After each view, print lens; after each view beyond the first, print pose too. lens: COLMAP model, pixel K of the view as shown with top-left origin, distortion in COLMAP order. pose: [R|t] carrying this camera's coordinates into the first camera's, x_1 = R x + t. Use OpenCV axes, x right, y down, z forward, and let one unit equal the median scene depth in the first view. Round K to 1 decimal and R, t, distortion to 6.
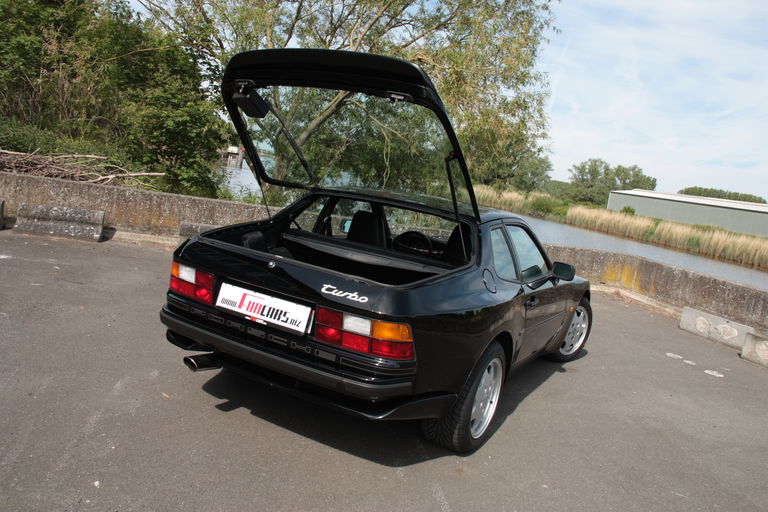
lens RADIAL K [[638.3, 0, 390.2], [0, 638.3, 248.4], [0, 0, 1]] dist [-0.198849, 0.158061]
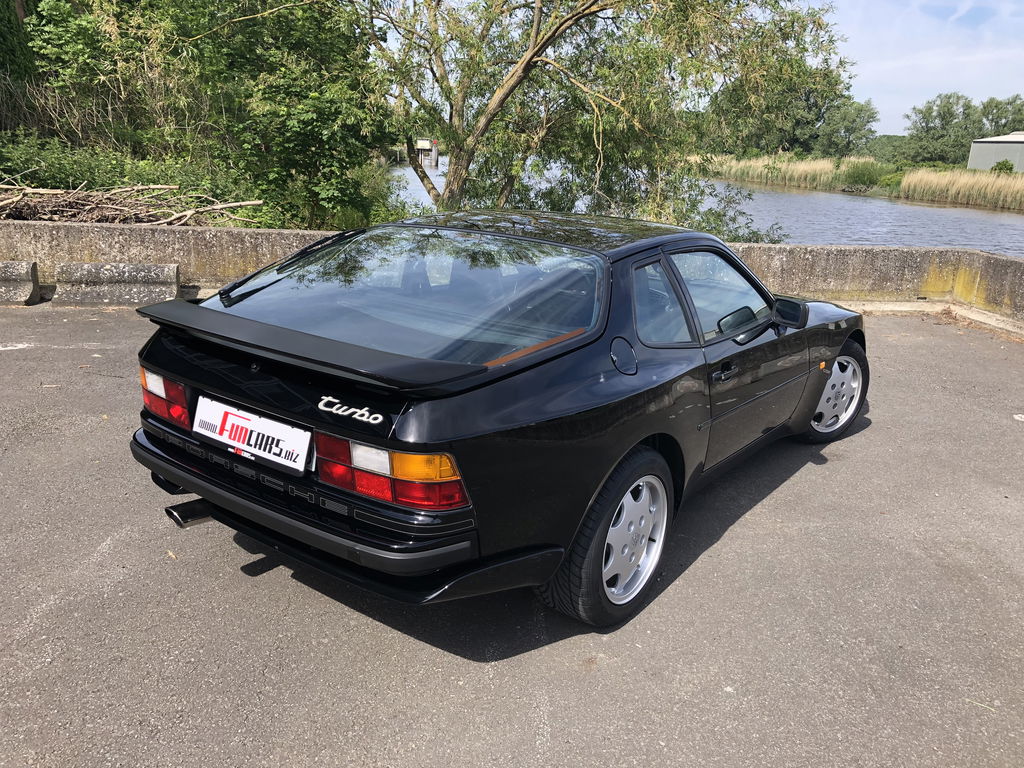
lens RADIAL K [[839.6, 0, 516.3], [0, 839.6, 373.0], [0, 0, 1]] dist [0.026512, -0.016236]
pose [[0.983906, -0.070758, -0.164081, 0.069020], [0.091345, 0.988377, 0.121519, -0.015425], [0.153576, -0.134551, 0.978933, 0.064489]]
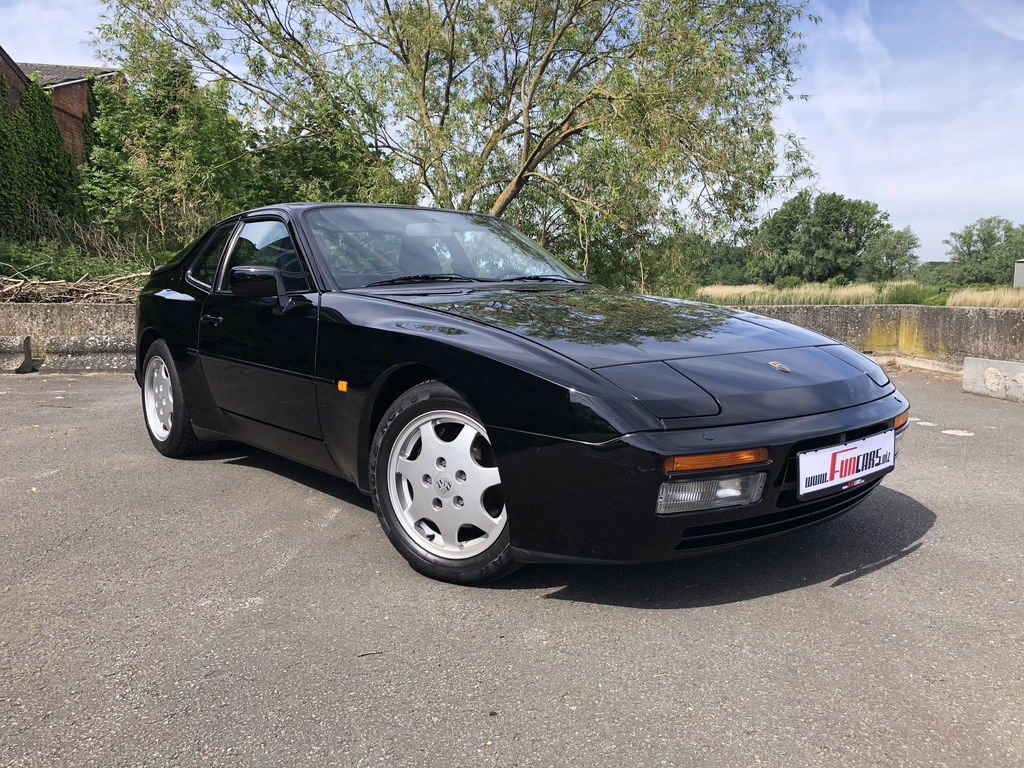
lens RADIAL K [[839.6, 0, 523.3], [0, 839.6, 373.6], [0, 0, 1]] dist [0.026512, -0.016236]
pose [[0.970670, -0.129578, -0.202507, 0.180466], [0.123148, 0.991408, -0.044091, 0.082299], [0.206480, 0.017860, 0.978288, 0.030226]]
